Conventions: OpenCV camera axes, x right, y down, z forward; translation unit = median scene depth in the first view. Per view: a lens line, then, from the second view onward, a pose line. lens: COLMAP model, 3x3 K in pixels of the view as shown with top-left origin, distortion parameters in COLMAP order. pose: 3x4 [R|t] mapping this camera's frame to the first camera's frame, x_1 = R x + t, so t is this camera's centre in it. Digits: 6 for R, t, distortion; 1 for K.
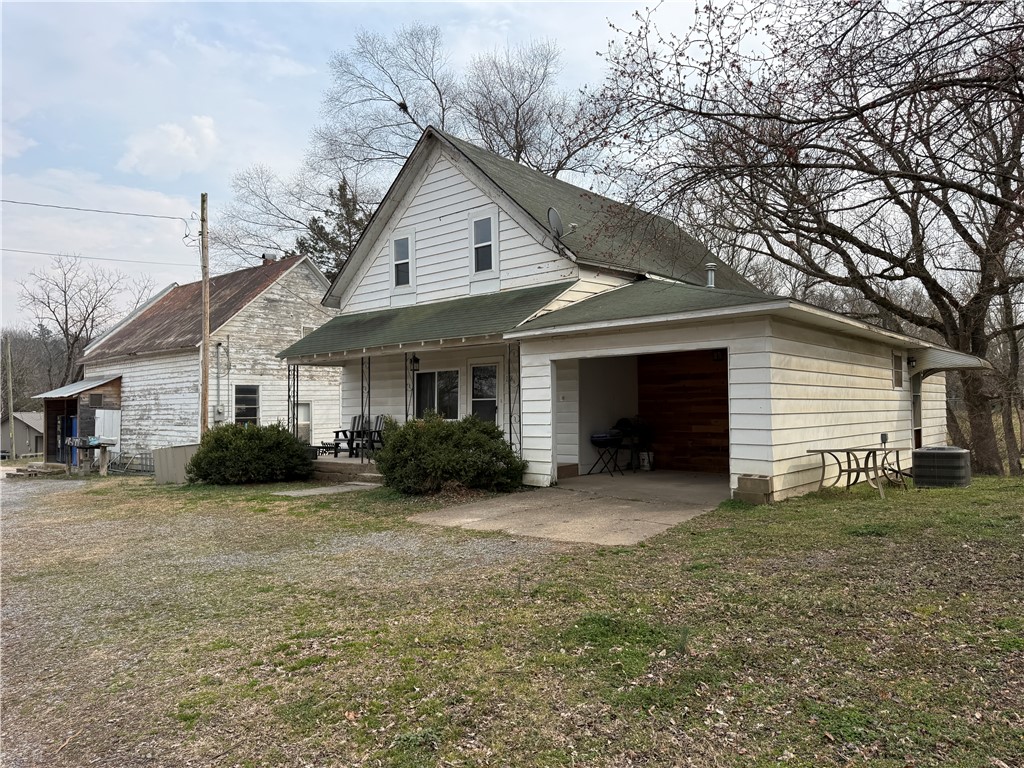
lens RADIAL K [[716.2, 0, 512.0], [0, 716.2, 384.0], [0, 0, 1]] dist [0.113527, -0.154954]
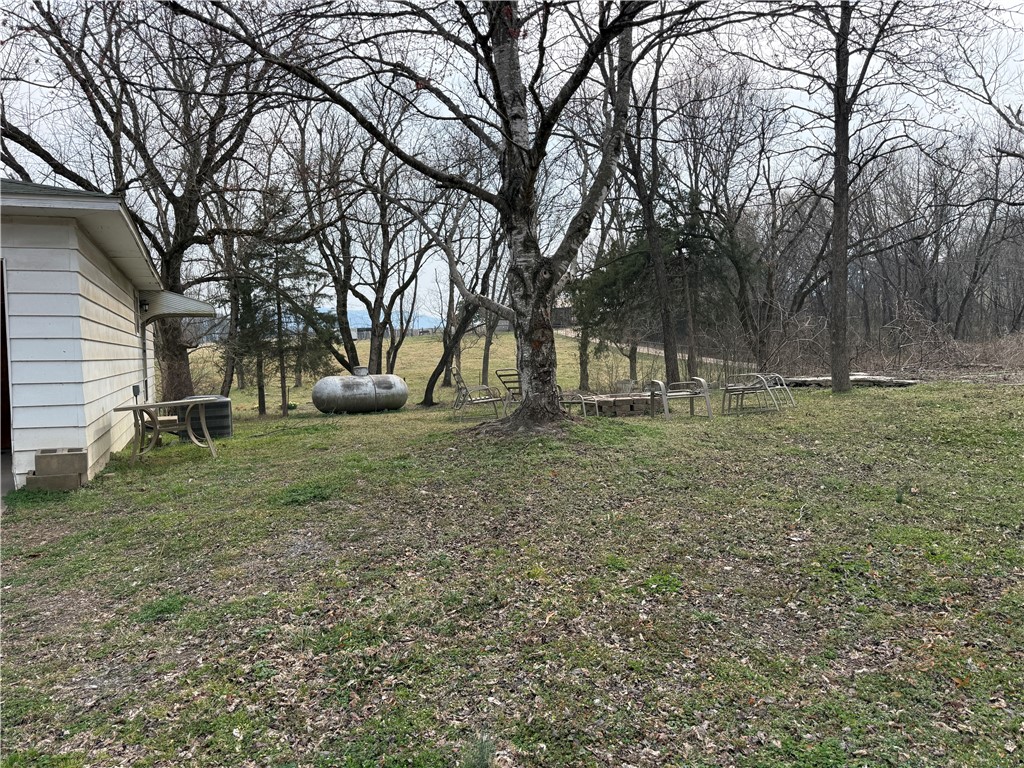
lens RADIAL K [[716.2, 0, 512.0], [0, 716.2, 384.0], [0, 0, 1]] dist [0.113527, -0.154954]
pose [[0.446875, -0.038037, 0.893787, -0.089971], [-0.017606, 0.998528, 0.051297, 0.019867], [-0.894423, -0.038659, 0.445548, 0.301203]]
